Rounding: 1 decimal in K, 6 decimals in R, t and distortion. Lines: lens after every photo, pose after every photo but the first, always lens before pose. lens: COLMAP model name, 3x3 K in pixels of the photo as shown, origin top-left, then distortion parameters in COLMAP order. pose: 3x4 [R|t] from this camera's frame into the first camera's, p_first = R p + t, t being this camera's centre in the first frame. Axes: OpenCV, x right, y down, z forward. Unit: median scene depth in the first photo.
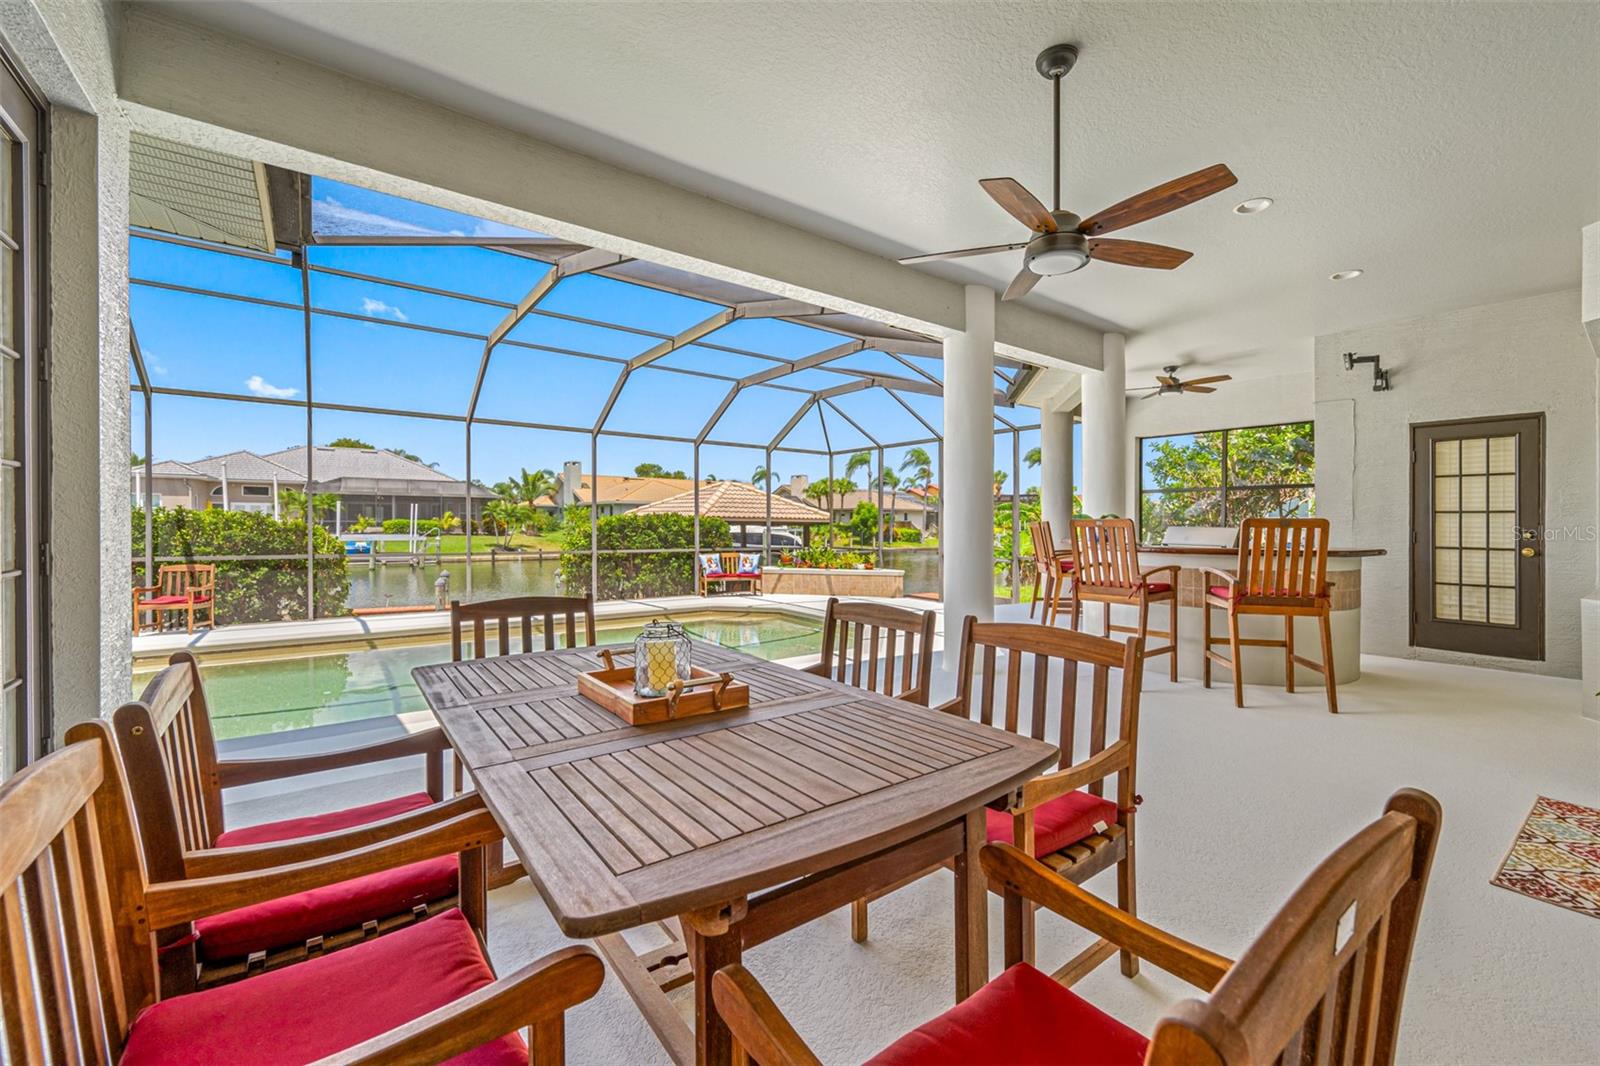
lens RADIAL K [[645.2, 0, 799.7], [0, 645.2, 516.8], [0, 0, 1]] dist [0.002375, 0.000236]
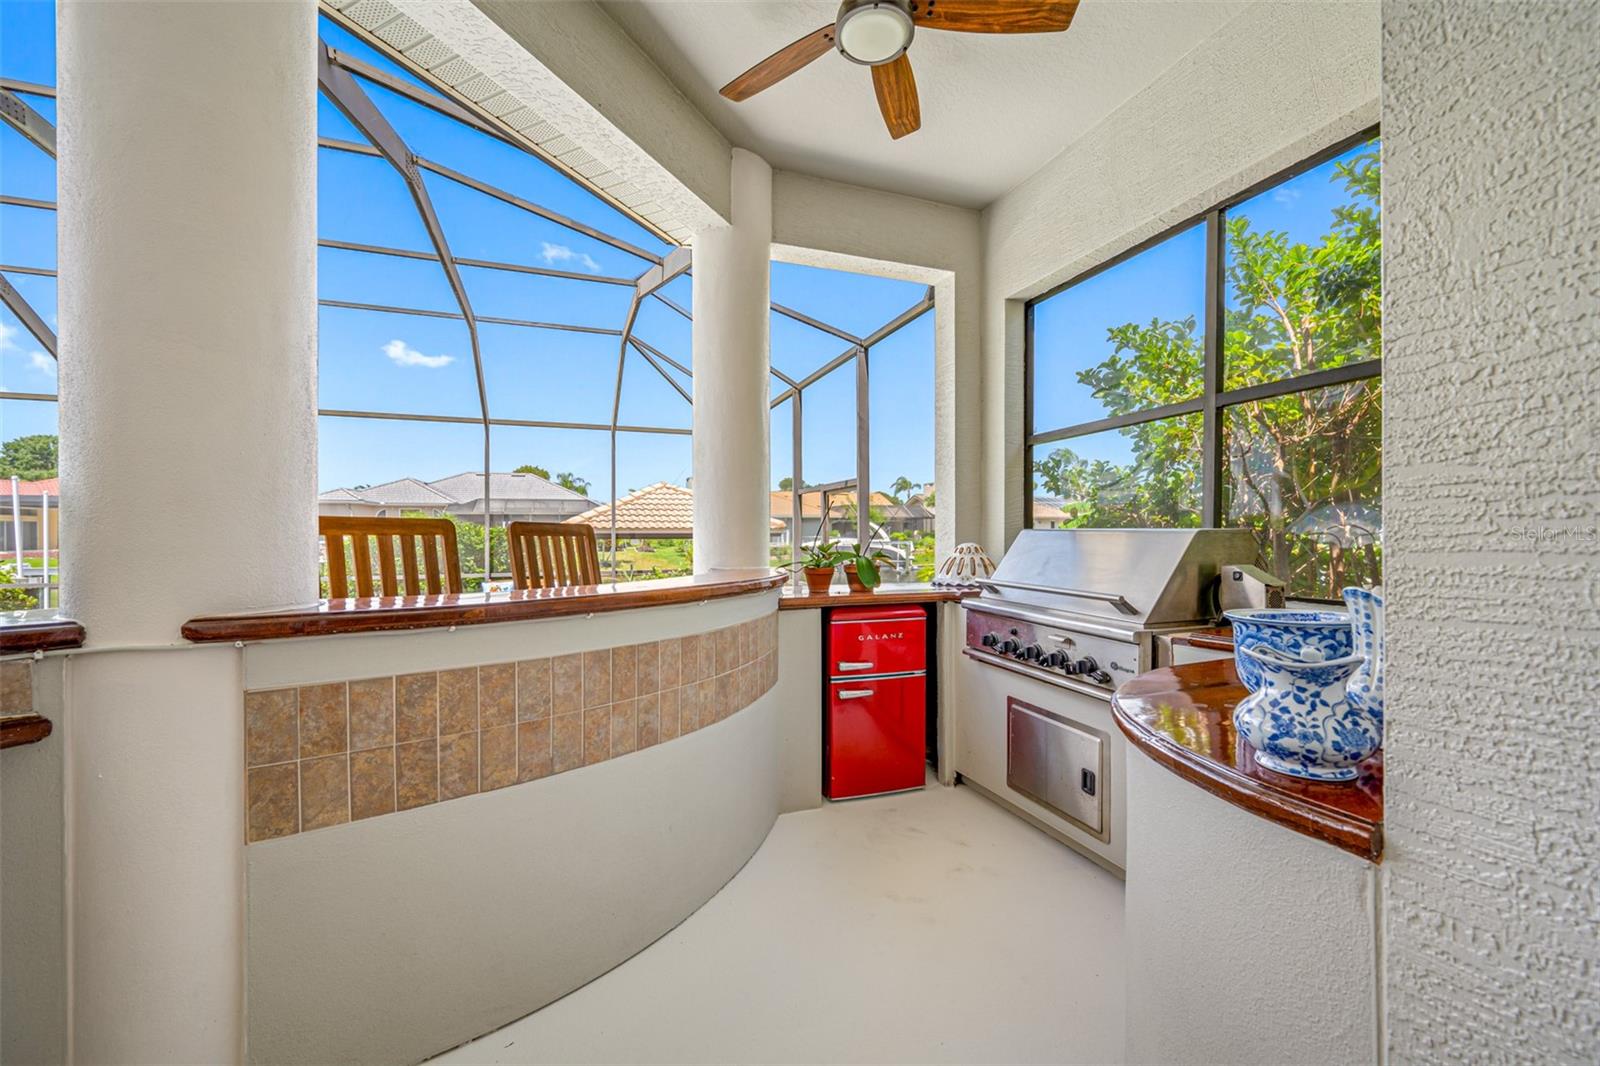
lens RADIAL K [[626.0, 0, 800.0], [0, 626.0, 533.0], [0, 0, 1]] dist [-0.000779, -0.000053]
pose [[0.960886, -0.015814, -0.276491, 0.369333], [0.017218, 0.999848, 0.002651, 0.009602], [0.276407, -0.007308, 0.961013, 0.442176]]
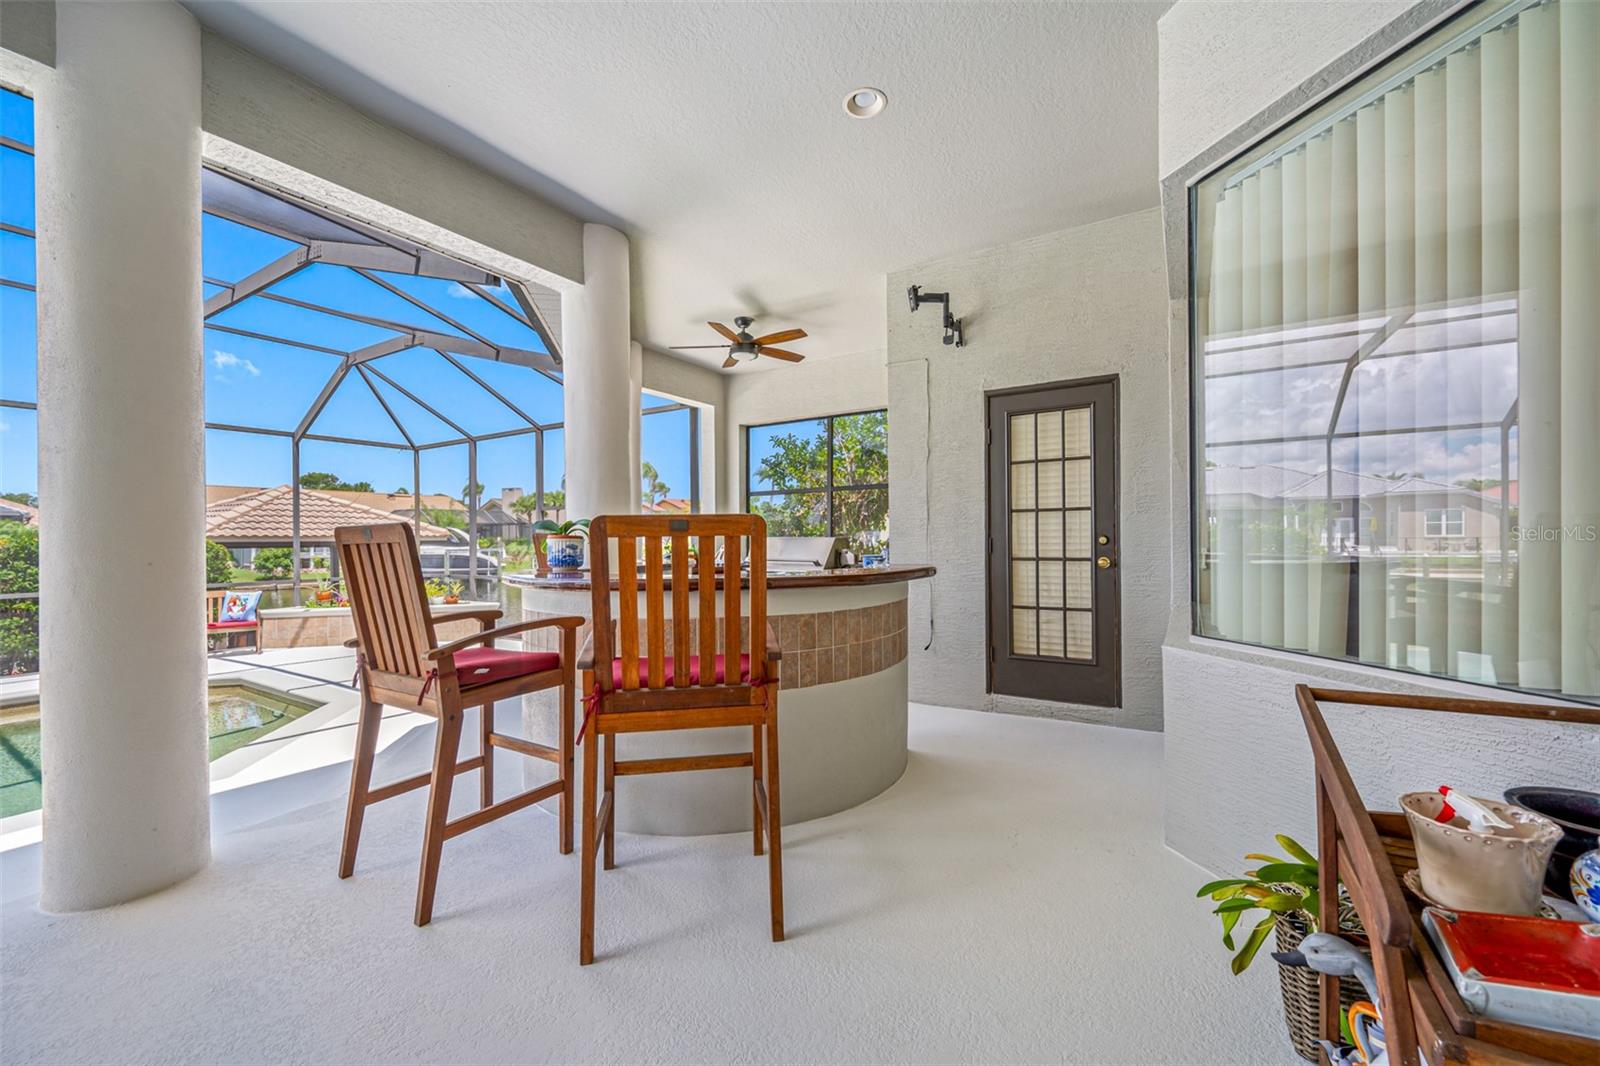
lens RADIAL K [[637.8, 0, 792.2], [0, 637.8, 540.0], [0, 0, 1]] dist [-0.000674, -0.000124]
pose [[0.931151, -0.022712, 0.363925, 0.218414], [0.018178, 0.999709, 0.015881, 0.004533], [-0.364179, -0.008173, 0.931293, 0.186361]]
